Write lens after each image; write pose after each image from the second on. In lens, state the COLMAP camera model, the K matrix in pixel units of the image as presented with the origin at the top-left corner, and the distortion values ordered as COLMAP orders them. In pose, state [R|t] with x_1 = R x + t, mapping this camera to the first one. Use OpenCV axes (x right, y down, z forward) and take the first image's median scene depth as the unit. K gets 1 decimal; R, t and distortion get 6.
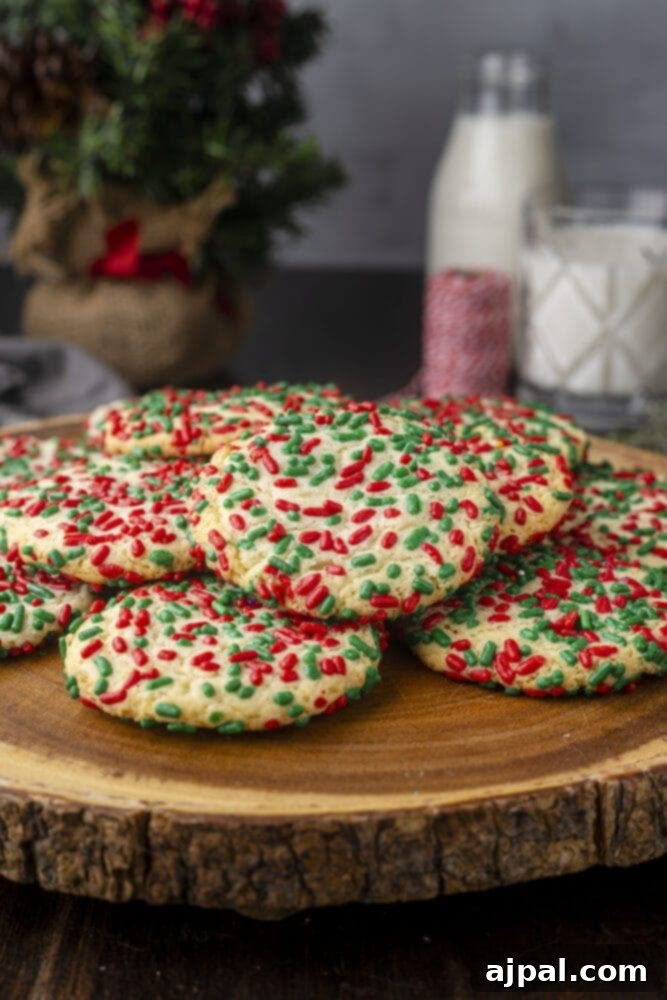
lens RADIAL K [[1627.8, 0, 331.3], [0, 1627.8, 453.4], [0, 0, 1]] dist [0.014028, -0.058588]
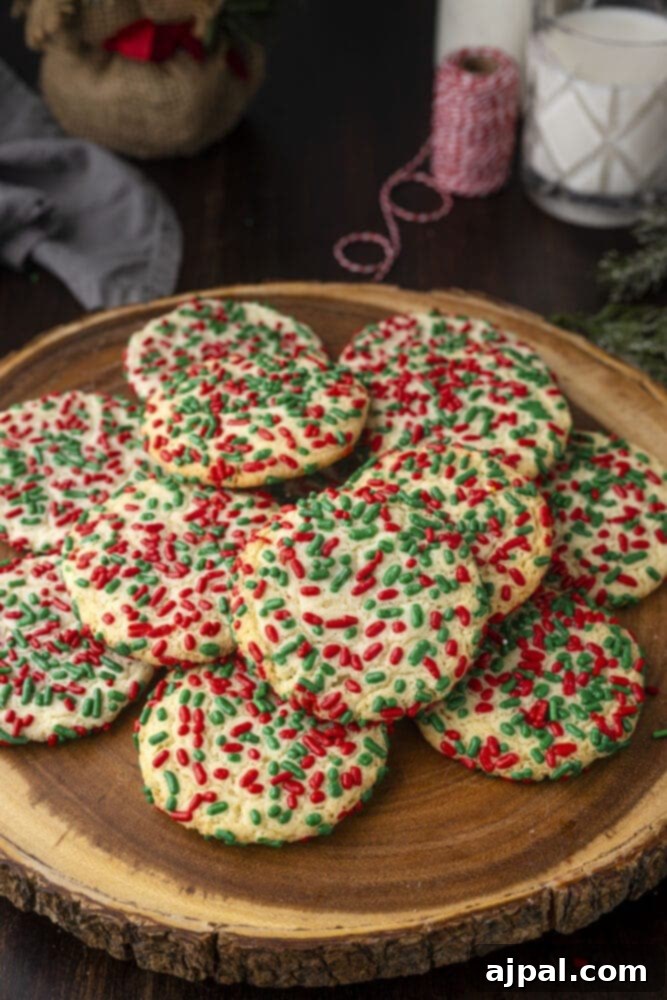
lens RADIAL K [[1627.8, 0, 331.3], [0, 1627.8, 453.4], [0, 0, 1]] dist [0.014028, -0.058588]
pose [[0.999984, -0.005150, -0.002223, -0.010200], [0.005608, 0.909256, 0.416199, -0.605150], [-0.000122, -0.416204, 0.909271, -0.051777]]
